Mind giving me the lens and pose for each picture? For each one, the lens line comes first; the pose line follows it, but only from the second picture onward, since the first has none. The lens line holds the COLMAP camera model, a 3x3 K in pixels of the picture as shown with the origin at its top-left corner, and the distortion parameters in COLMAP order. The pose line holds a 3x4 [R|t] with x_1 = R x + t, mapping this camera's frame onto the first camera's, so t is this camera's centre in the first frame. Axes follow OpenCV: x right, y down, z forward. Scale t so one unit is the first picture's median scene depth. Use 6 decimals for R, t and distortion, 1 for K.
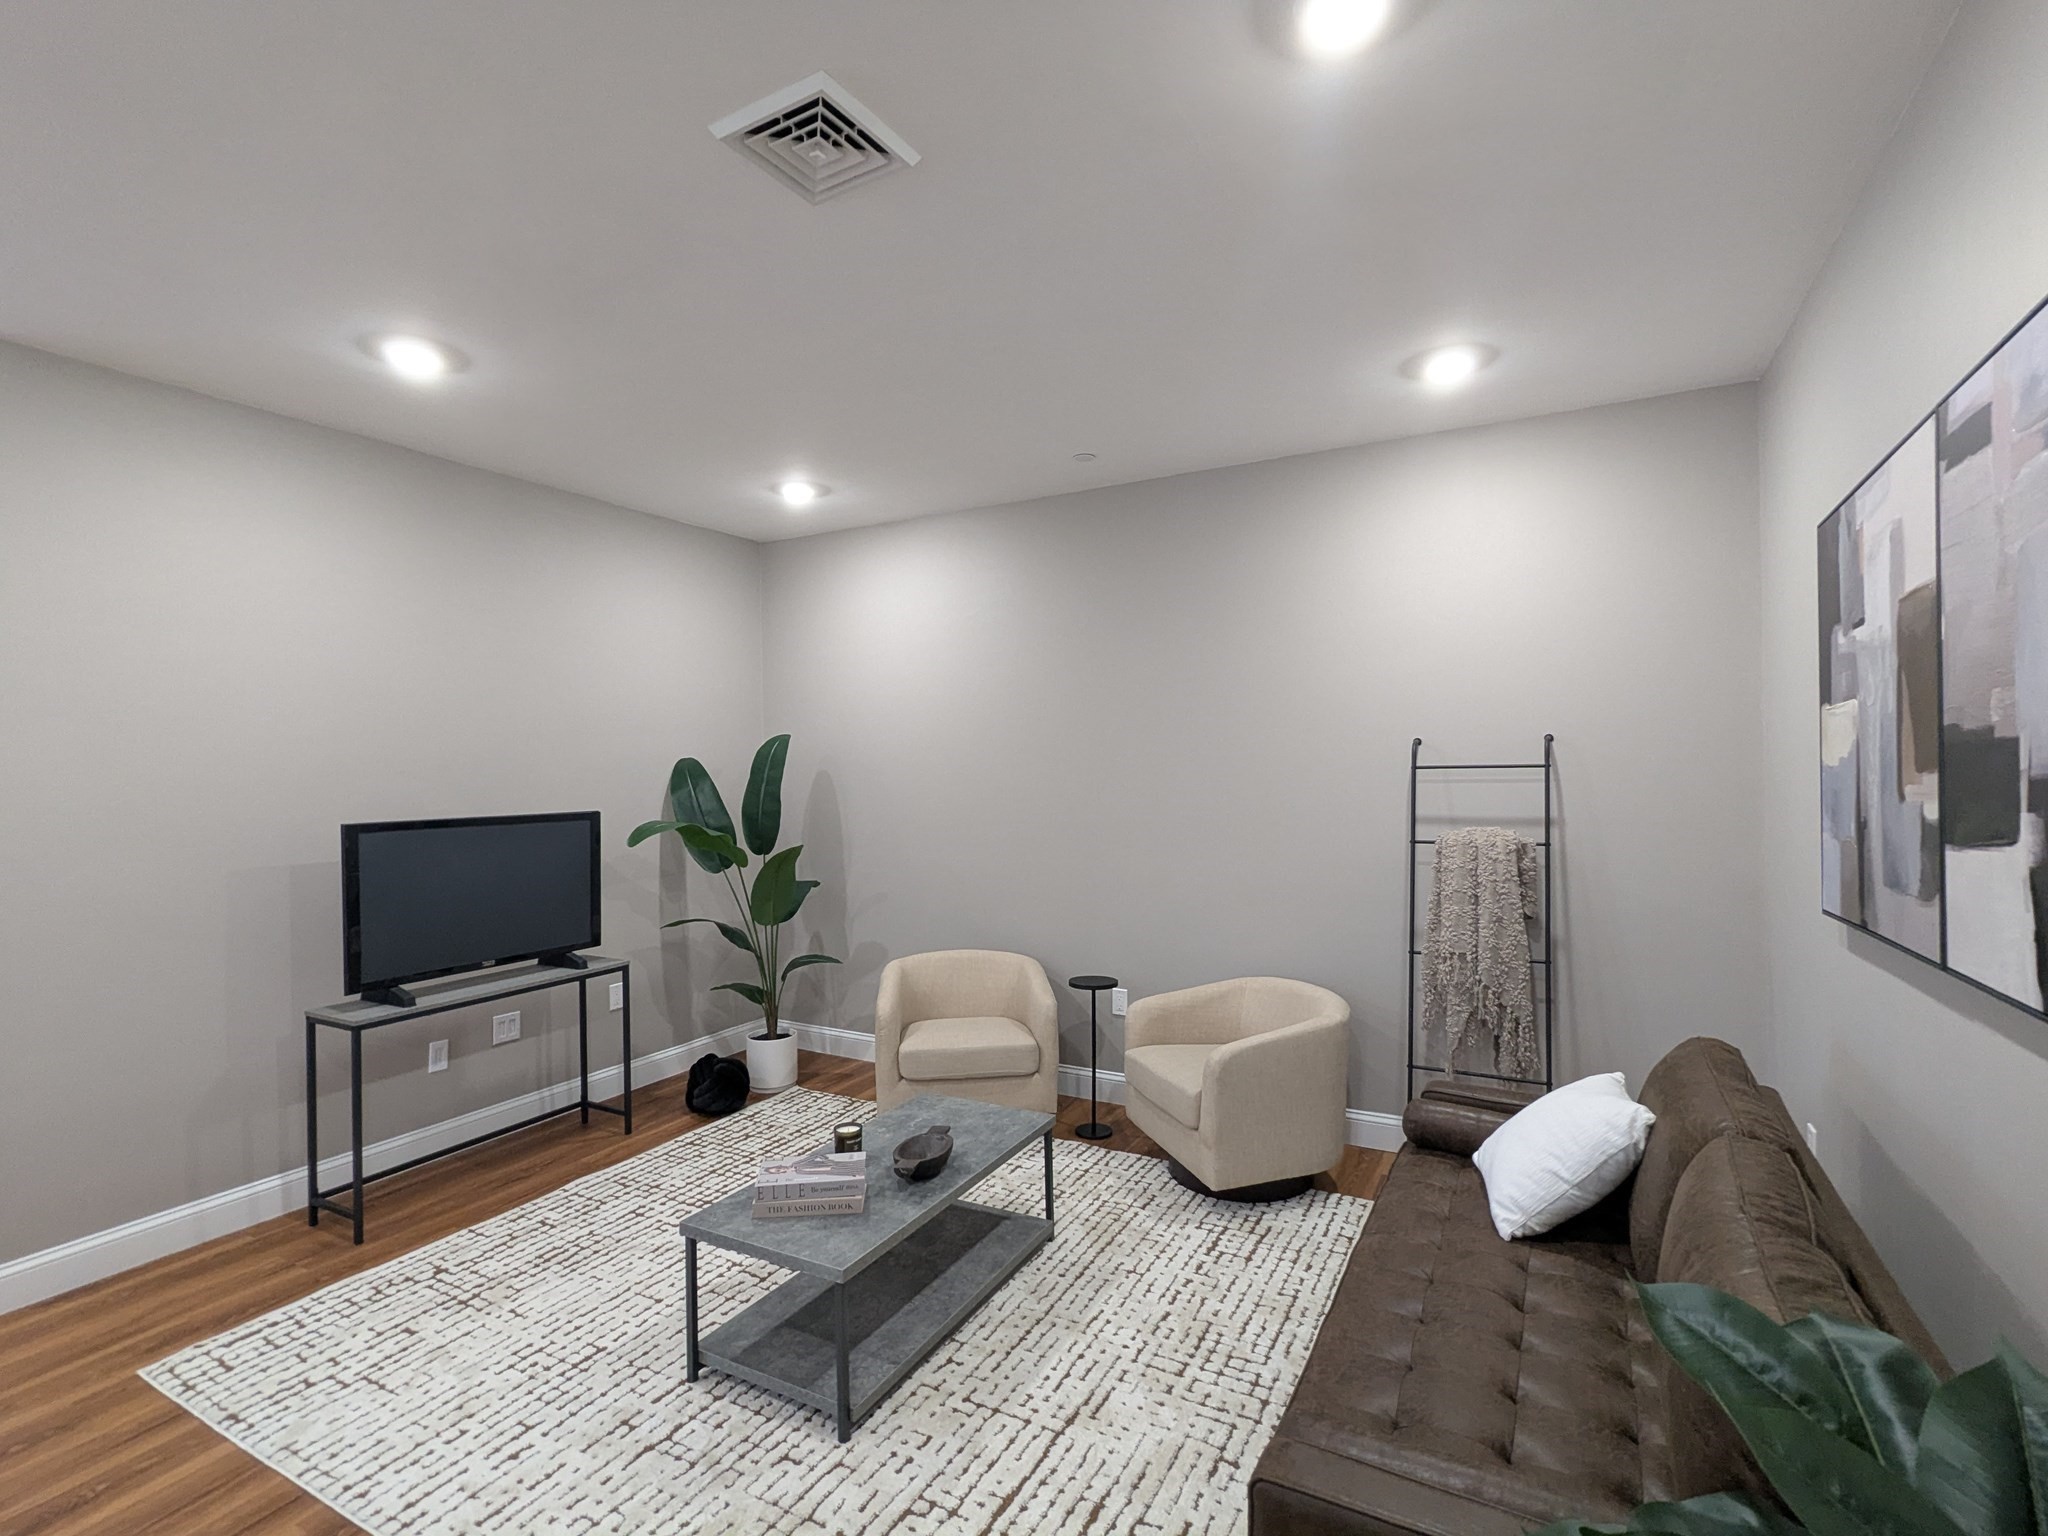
lens RADIAL K [[967.3, 0, 1024.0], [0, 967.3, 768.0], [0, 0, 1]] dist [-0.001780, 0.000841]
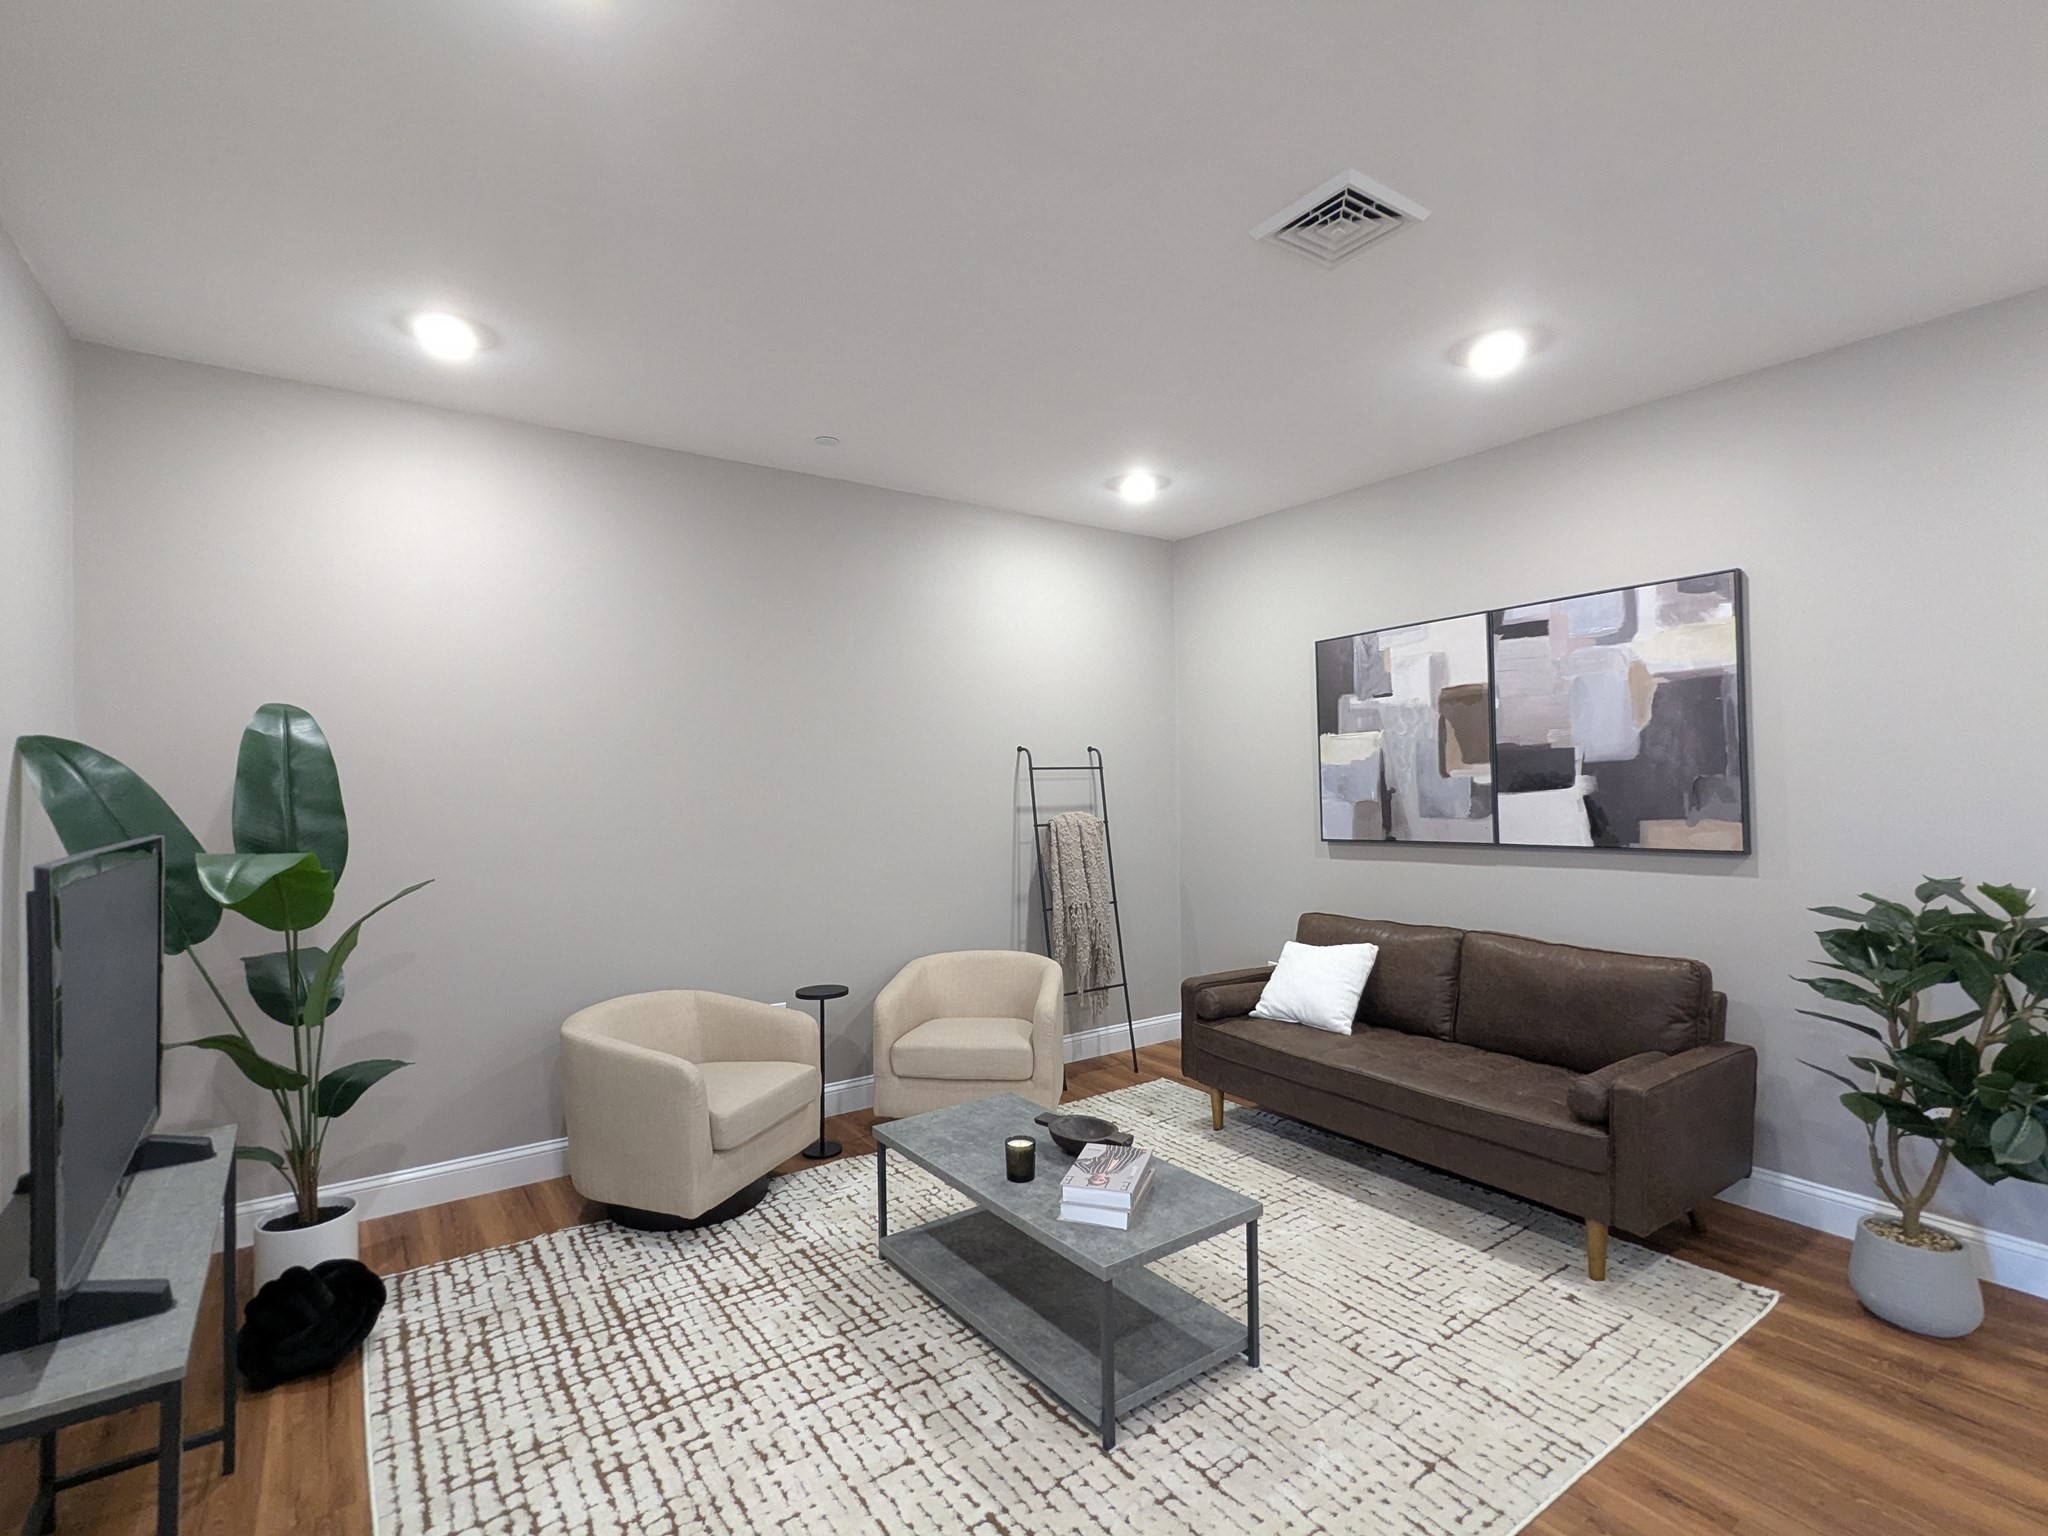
lens RADIAL K [[967.3, 0, 1024.0], [0, 967.3, 768.0], [0, 0, 1]] dist [-0.001780, 0.000841]
pose [[0.437639, 0.017630, 0.898978, -1.109704], [0.007334, 0.999705, -0.023176, 0.041225], [-0.899121, 0.016736, 0.437380, 0.643142]]
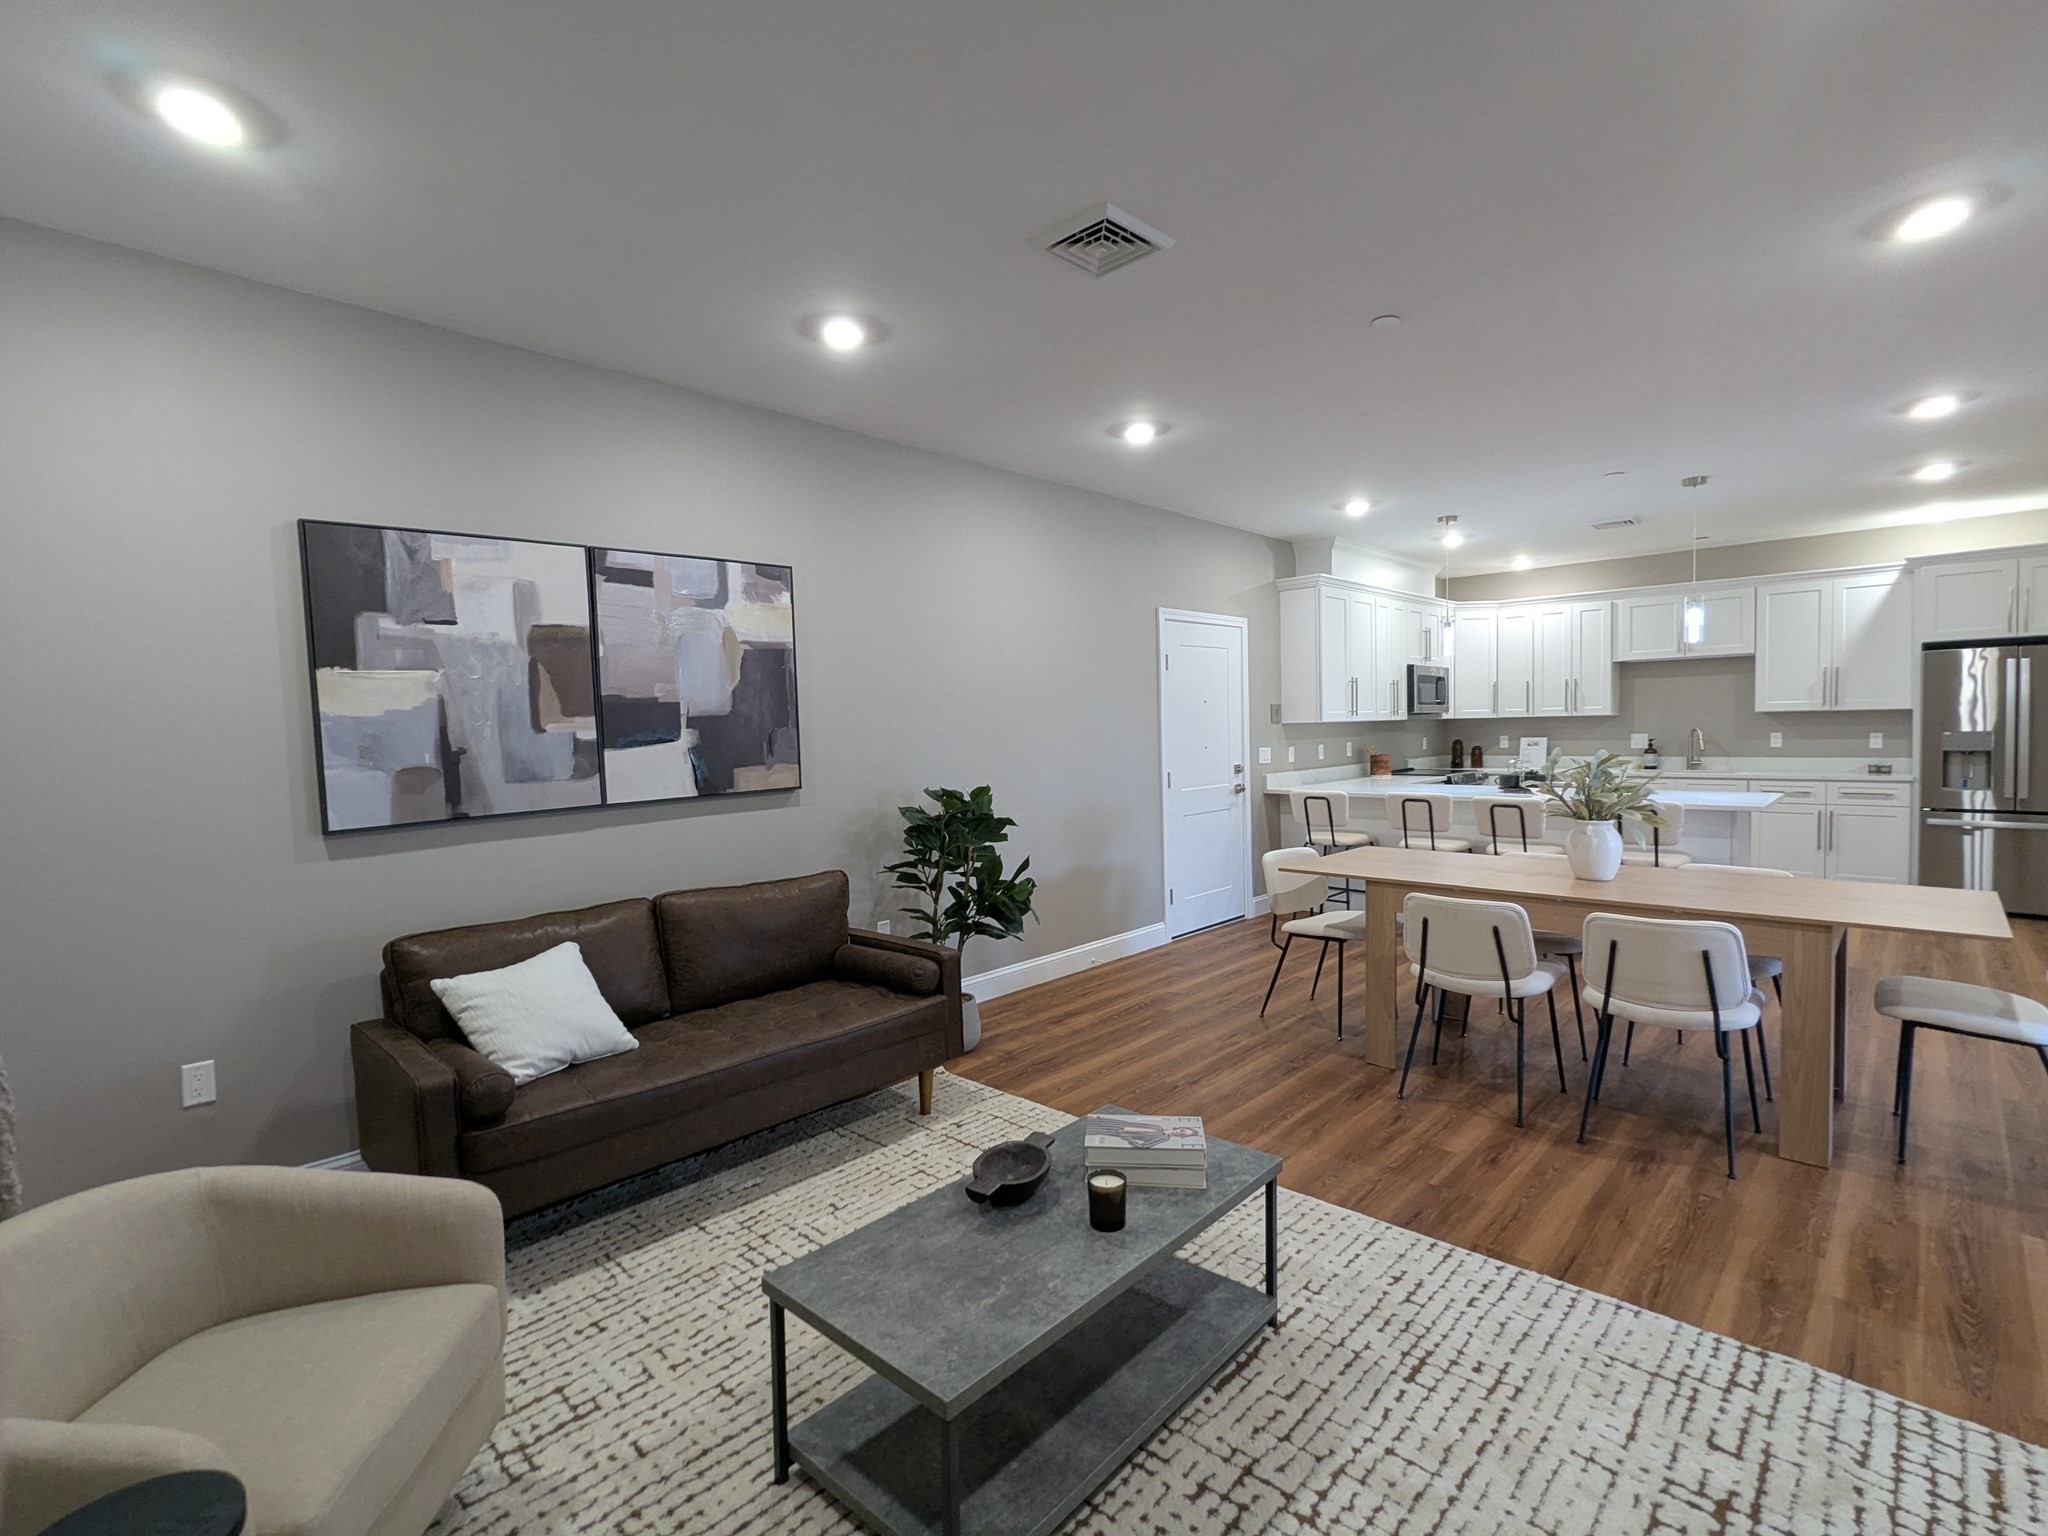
lens RADIAL K [[967.3, 0, 1024.0], [0, 967.3, 768.0], [0, 0, 1]] dist [-0.001780, 0.000841]
pose [[-0.967707, 0.021149, 0.251191, -0.338726], [0.033300, 0.998467, 0.044221, 0.036407], [-0.249870, 0.051158, -0.966927, 1.853427]]
